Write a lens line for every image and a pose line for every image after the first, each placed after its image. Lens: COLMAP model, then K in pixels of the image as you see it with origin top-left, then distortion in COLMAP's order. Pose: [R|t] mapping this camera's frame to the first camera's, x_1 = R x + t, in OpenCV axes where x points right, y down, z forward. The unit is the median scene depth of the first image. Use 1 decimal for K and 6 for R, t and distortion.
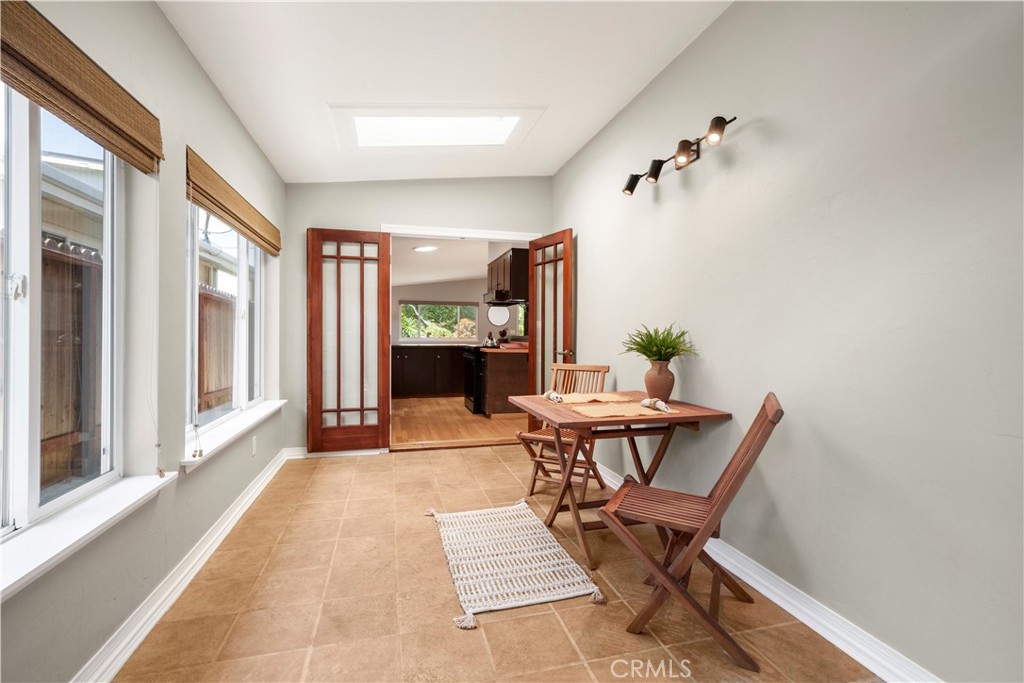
lens RADIAL K [[475.7, 0, 518.4], [0, 475.7, 333.9], [0, 0, 1]] dist [0.001606, 0.000003]
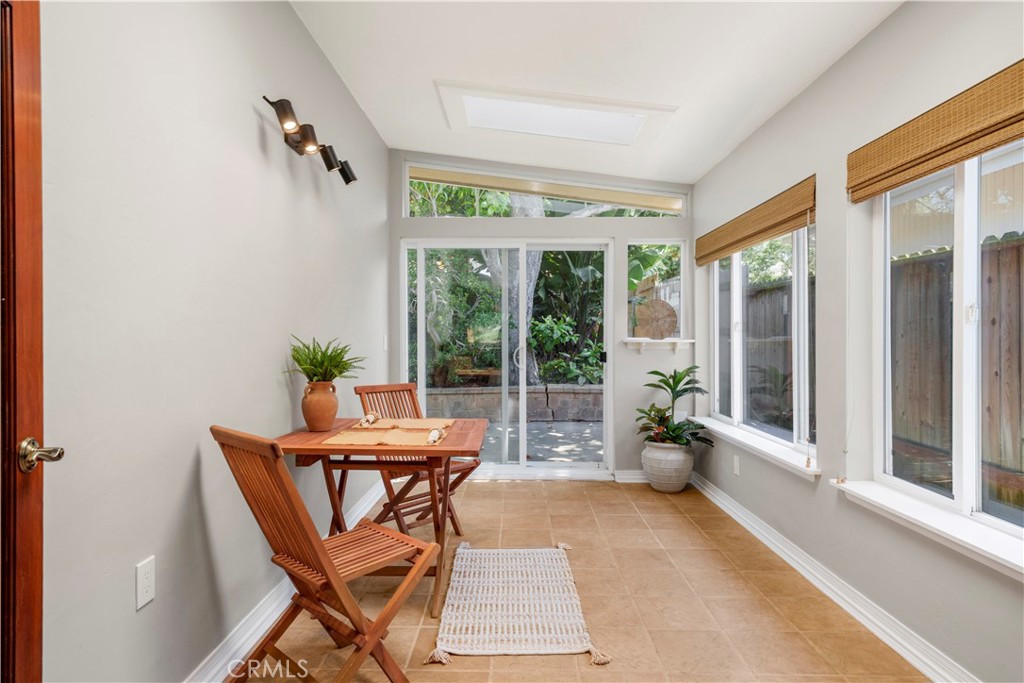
lens RADIAL K [[560.6, 0, 514.5], [0, 560.6, 340.3], [0, 0, 1]] dist [0.007389, 0.000769]
pose [[-0.963669, -0.007557, 0.266993, -0.334030], [-0.005086, 0.999938, 0.009946, -0.029414], [-0.267052, 0.008226, -0.963647, 2.145195]]
